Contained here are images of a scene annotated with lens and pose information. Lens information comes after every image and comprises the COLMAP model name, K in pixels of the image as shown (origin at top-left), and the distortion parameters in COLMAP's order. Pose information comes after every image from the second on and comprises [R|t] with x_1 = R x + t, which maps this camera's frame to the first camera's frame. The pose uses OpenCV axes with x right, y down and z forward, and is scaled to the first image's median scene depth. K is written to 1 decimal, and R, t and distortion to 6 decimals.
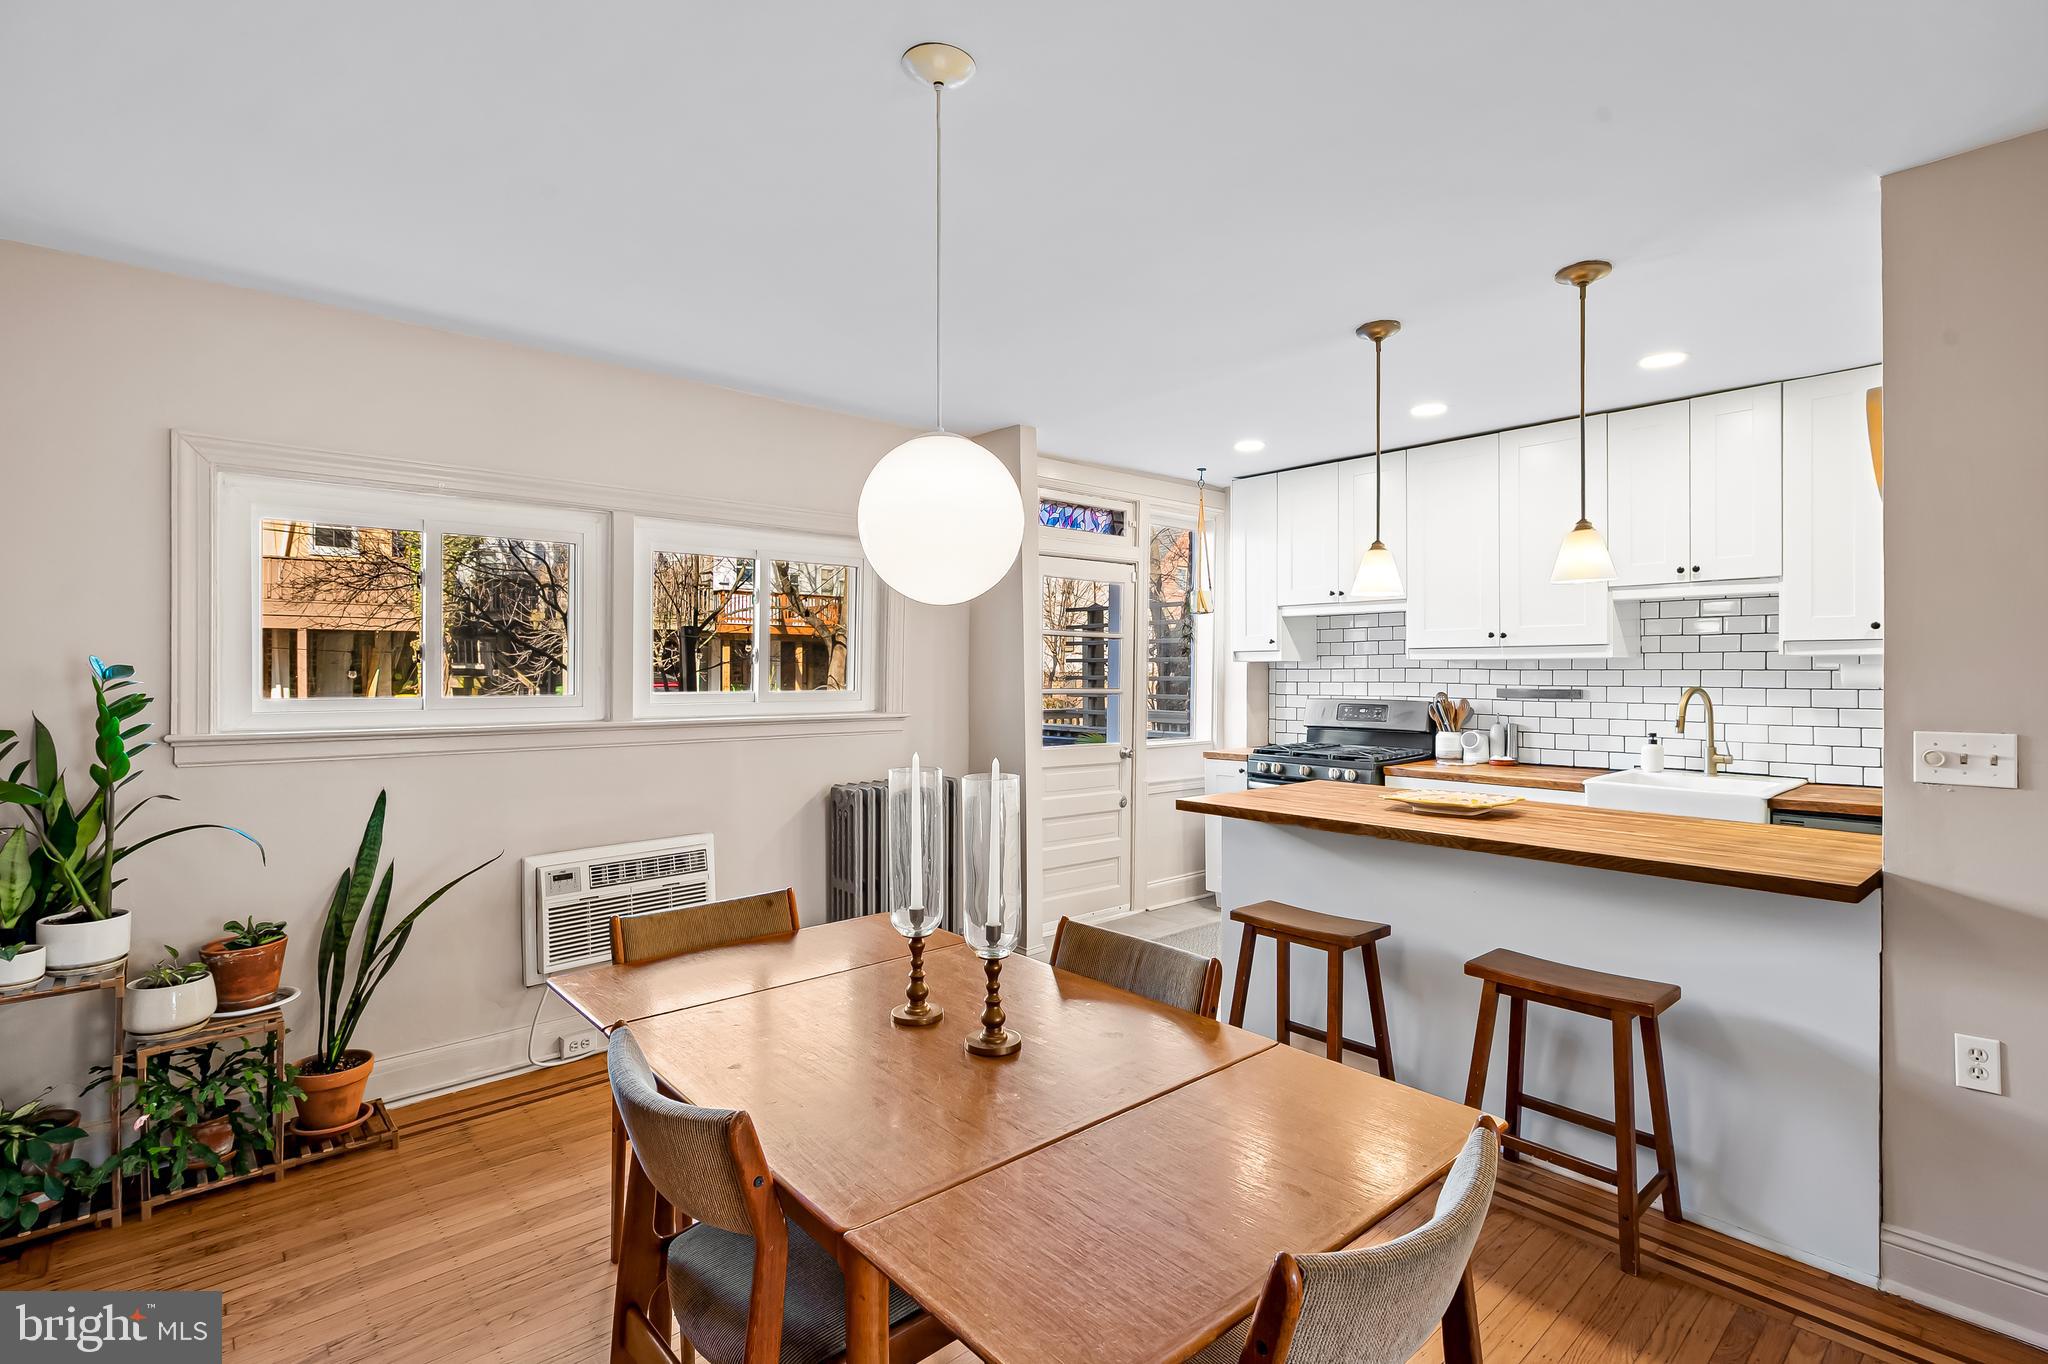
lens RADIAL K [[963.3, 0, 1029.1], [0, 963.3, 672.2], [0, 0, 1]] dist [0.003535, -0.000664]
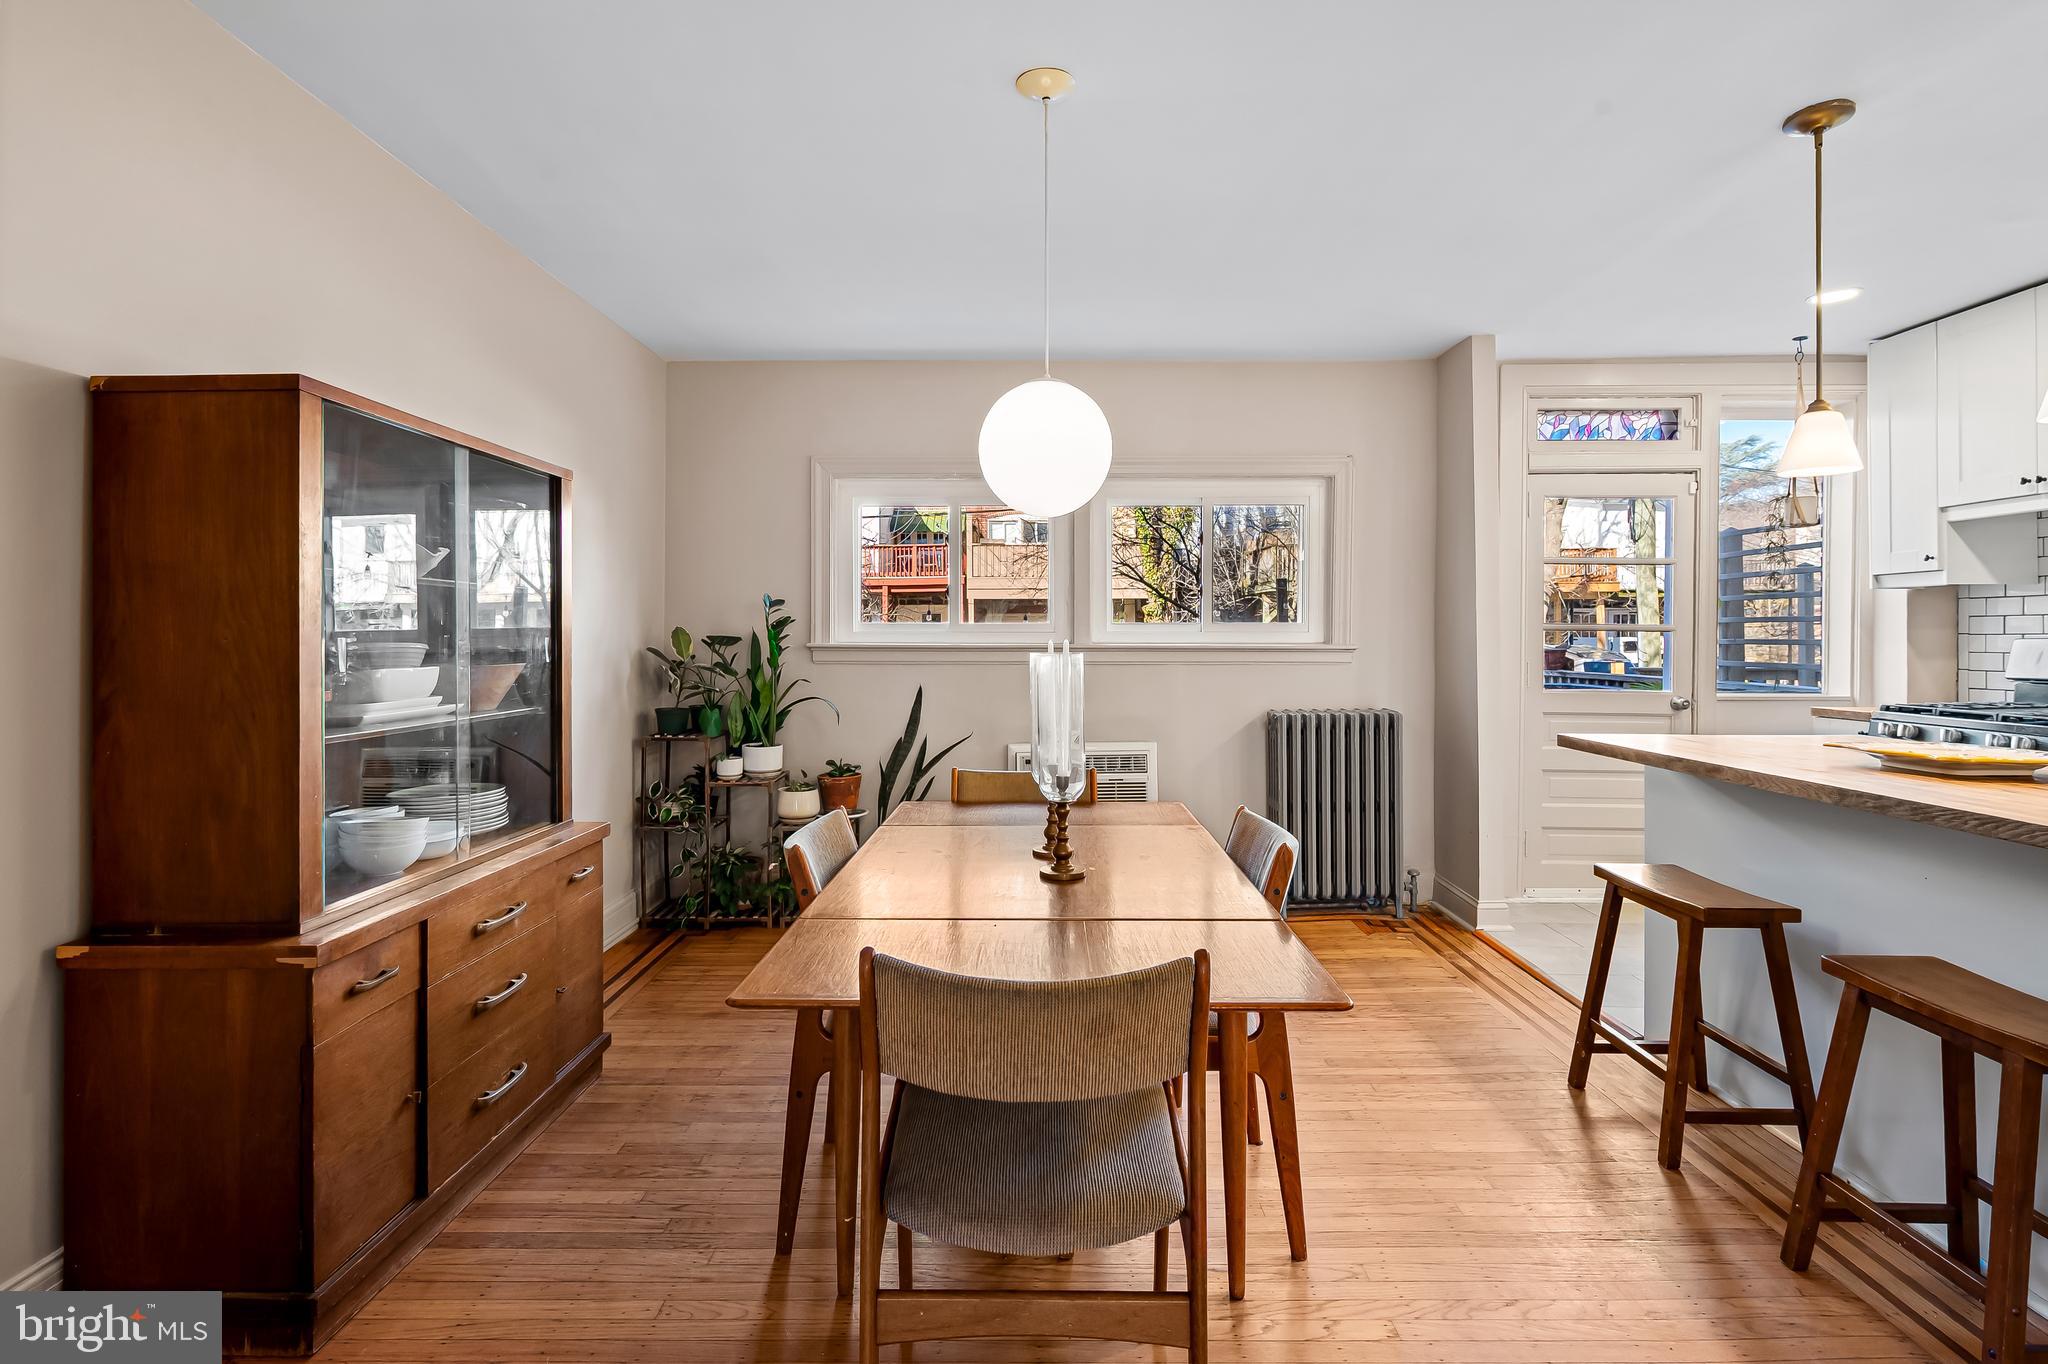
lens RADIAL K [[955.6, 0, 1025.3], [0, 955.6, 634.2], [0, 0, 1]] dist [0.000801, -0.000404]
pose [[0.742311, -0.001829, -0.670053, 0.263836], [-0.000197, 0.999996, -0.002948, 0.031082], [0.670055, 0.002320, 0.742308, 0.025868]]
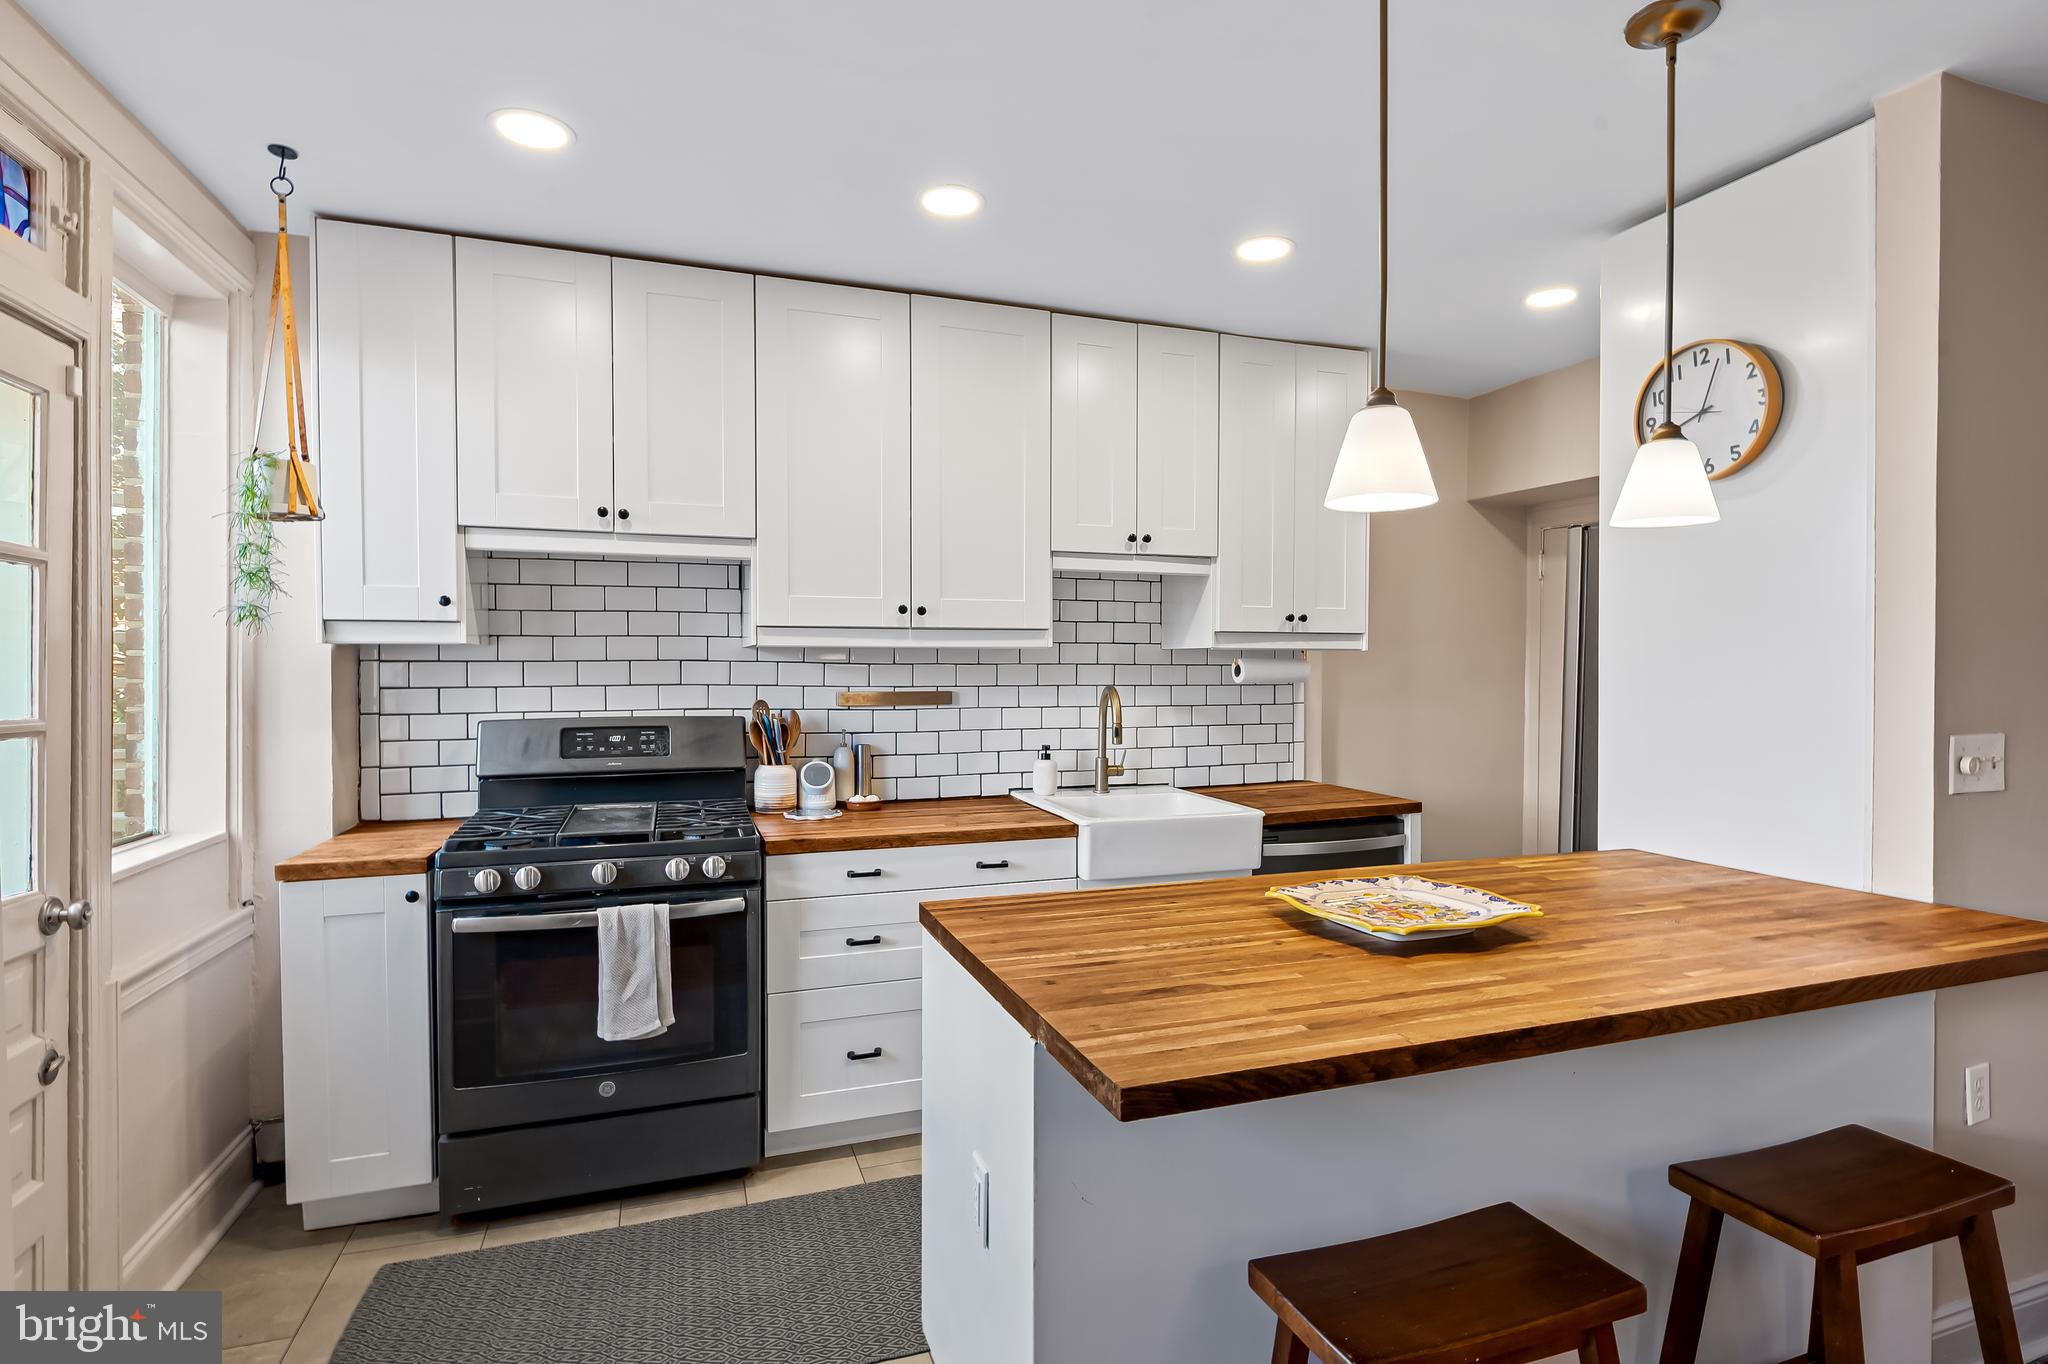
lens RADIAL K [[1007.0, 0, 1024.0], [0, 1007.0, 682.0], [0, 0, 1]] dist [-0.000193, -0.000520]
pose [[0.374756, -0.014165, 0.927015, -0.104716], [0.000370, 0.999885, 0.015129, -0.000469], [-0.927123, -0.005326, 0.374718, 0.647511]]
